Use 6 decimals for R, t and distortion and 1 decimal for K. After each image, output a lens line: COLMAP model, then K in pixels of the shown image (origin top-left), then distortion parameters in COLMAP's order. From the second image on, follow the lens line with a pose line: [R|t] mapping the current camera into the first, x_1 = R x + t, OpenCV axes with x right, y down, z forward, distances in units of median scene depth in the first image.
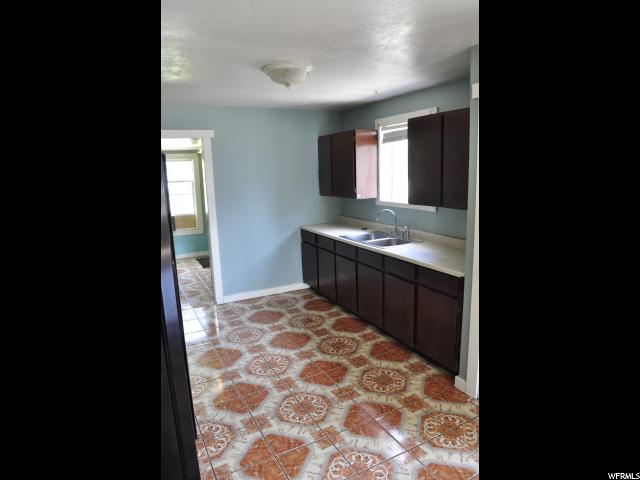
lens RADIAL K [[402.6, 0, 320.0], [0, 402.6, 240.0], [0, 0, 1]] dist [-0.003046, -0.000373]
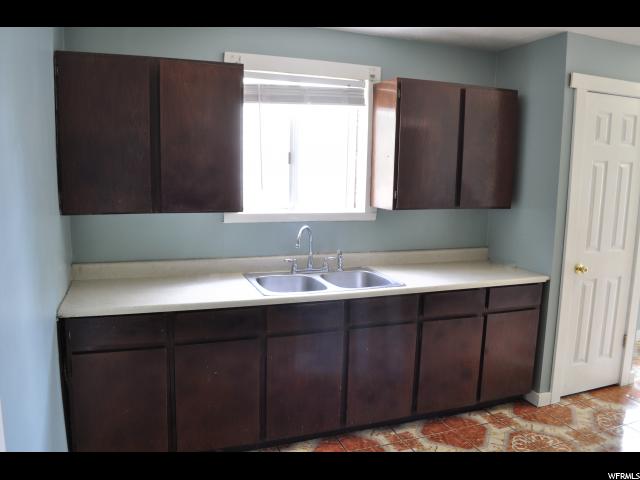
lens RADIAL K [[519.5, 0, 320.0], [0, 519.5, 240.0], [0, 0, 1]] dist [-0.010234, -0.002964]
pose [[0.062887, -0.114673, 0.991411, -0.506224], [0.148825, 0.983348, 0.104300, -0.120428], [-0.986862, 0.140988, 0.078906, 0.868147]]
